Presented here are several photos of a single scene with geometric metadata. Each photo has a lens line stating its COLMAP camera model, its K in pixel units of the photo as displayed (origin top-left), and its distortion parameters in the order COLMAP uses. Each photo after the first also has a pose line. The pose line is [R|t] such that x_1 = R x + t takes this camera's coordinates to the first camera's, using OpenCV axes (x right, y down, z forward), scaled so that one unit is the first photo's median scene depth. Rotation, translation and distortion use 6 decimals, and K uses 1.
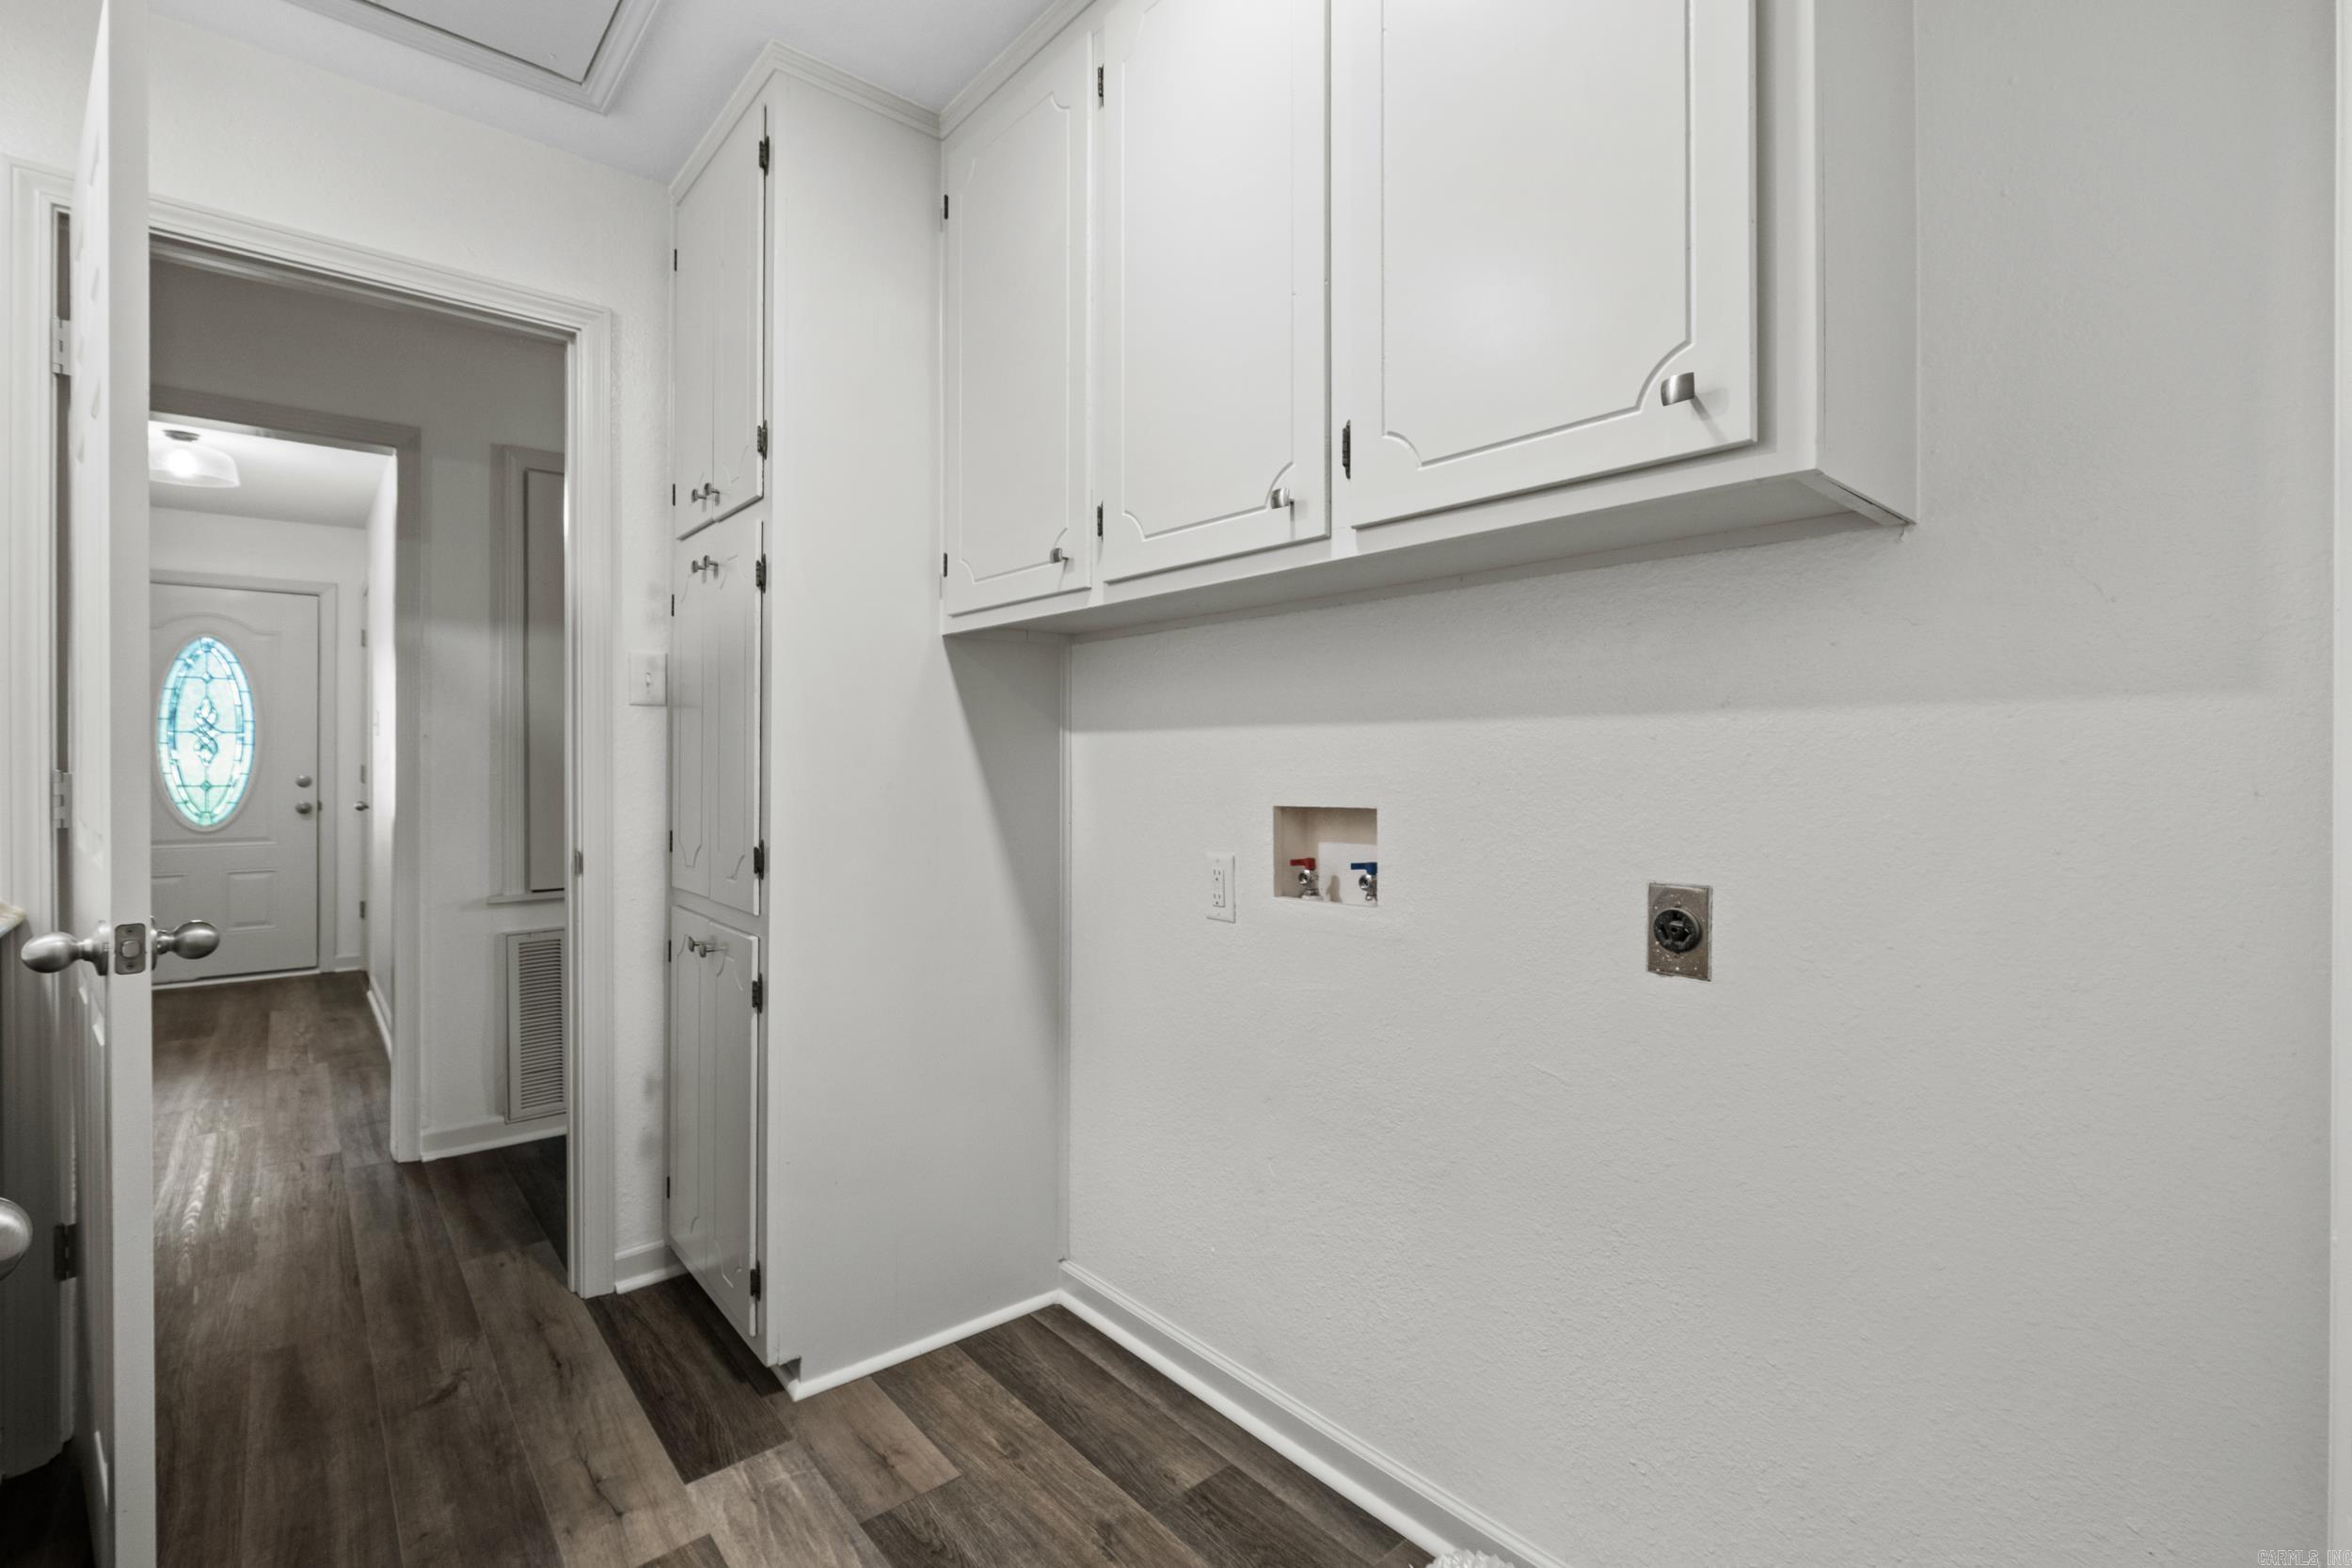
lens RADIAL K [[1024.3, 0, 1157.9], [0, 1024.3, 768.8], [0, 0, 1]] dist [-0.007753, 0.000123]
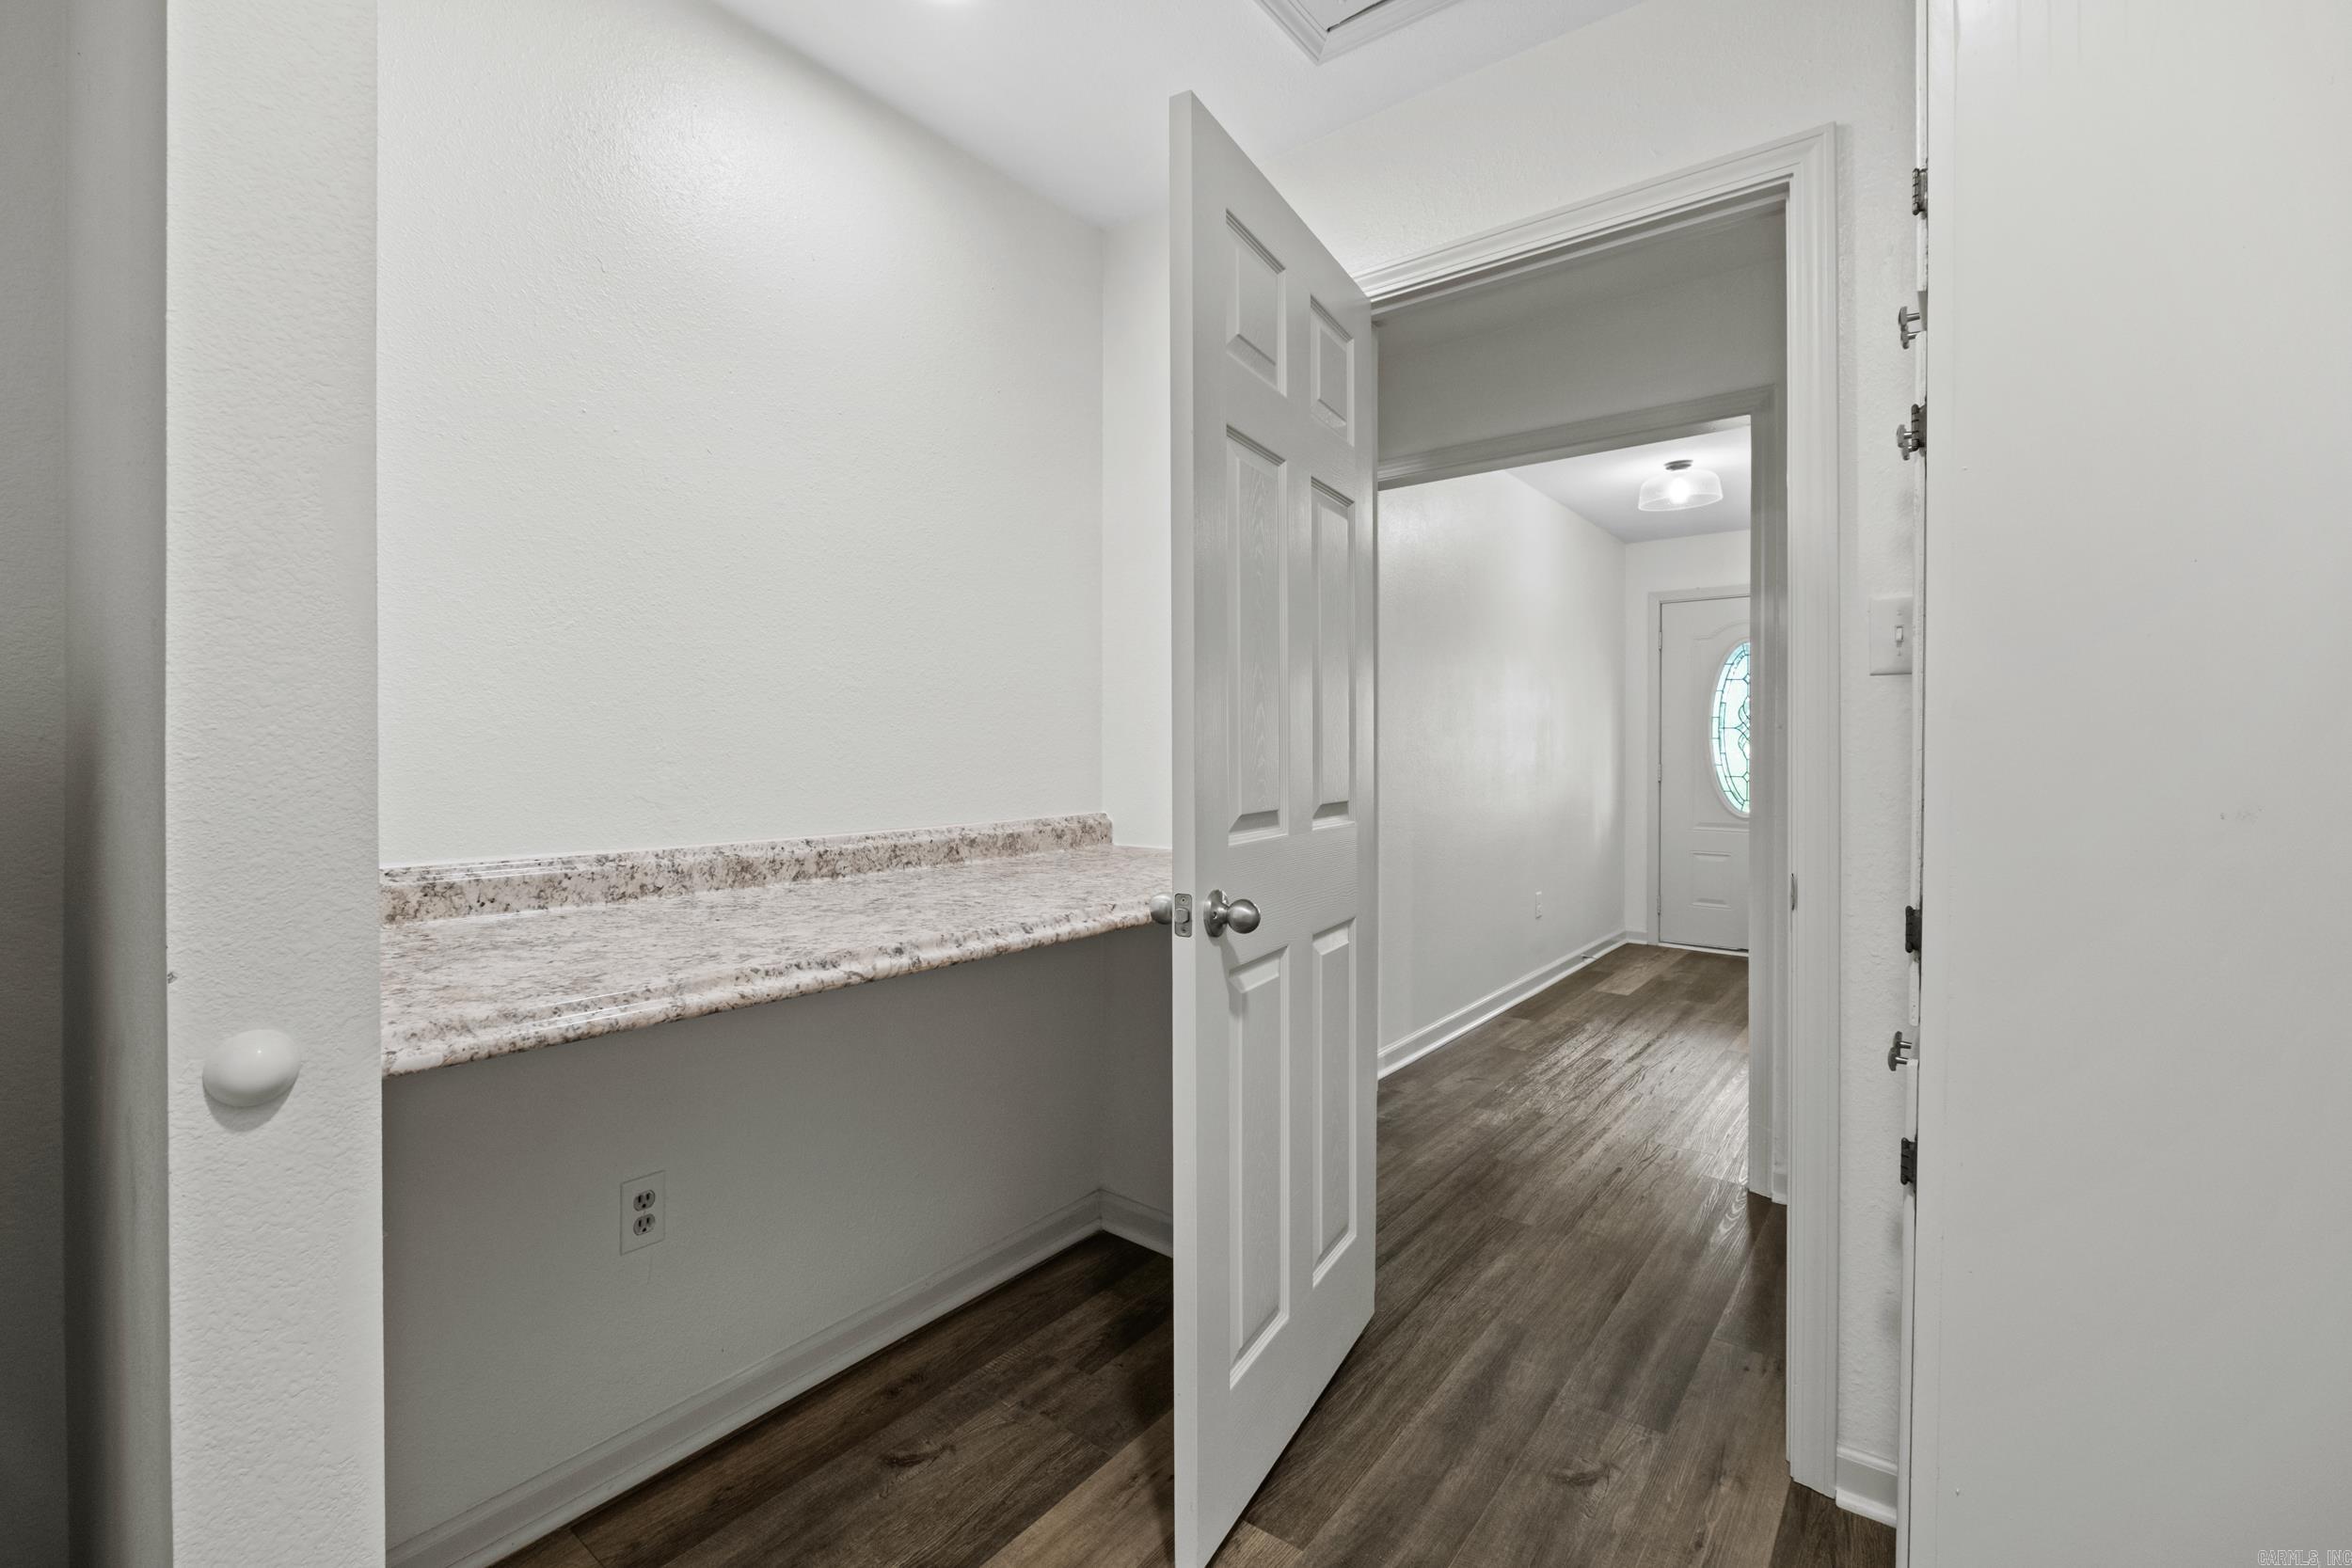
lens RADIAL K [[1024.3, 0, 1180.0], [0, 1024.3, 759.9], [0, 0, 1]] dist [-0.007753, 0.000123]
pose [[0.202222, 0.006793, -0.979316, 0.074947], [-0.009683, 0.999941, 0.004936, -0.003244], [0.979292, 0.008485, 0.202276, 0.446590]]
